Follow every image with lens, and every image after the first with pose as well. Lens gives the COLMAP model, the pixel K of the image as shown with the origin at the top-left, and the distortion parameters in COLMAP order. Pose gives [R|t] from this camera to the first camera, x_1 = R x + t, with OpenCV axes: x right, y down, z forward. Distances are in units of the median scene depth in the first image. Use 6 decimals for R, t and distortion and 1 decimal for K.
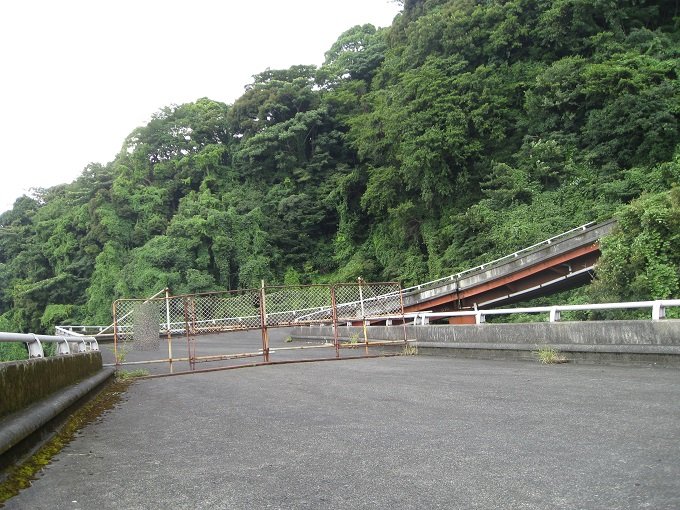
lens RADIAL K [[701.1, 0, 328.3], [0, 701.1, 251.6], [0, 0, 1]] dist [-0.174017, 0.136586]
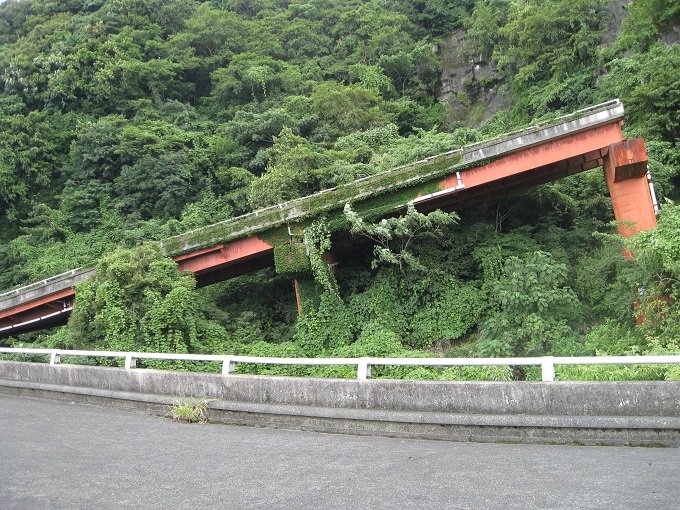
lens RADIAL K [[701.1, 0, 328.3], [0, 701.1, 251.6], [0, 0, 1]] dist [-0.174017, 0.136586]
pose [[0.849196, 0.068086, 0.523670, 0.060561], [-0.051014, 0.997592, -0.046979, -0.018992], [-0.525608, 0.013179, 0.850625, -0.134683]]
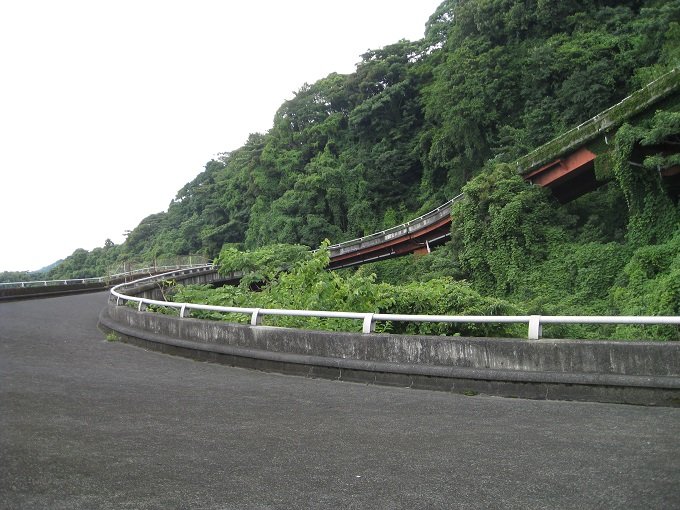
lens RADIAL K [[701.1, 0, 328.3], [0, 701.1, 251.6], [0, 0, 1]] dist [-0.174017, 0.136586]
pose [[0.939294, -0.033147, -0.341509, 0.306702], [0.073531, 0.991645, 0.105990, -0.045769], [0.335142, -0.124668, 0.933883, -0.288068]]
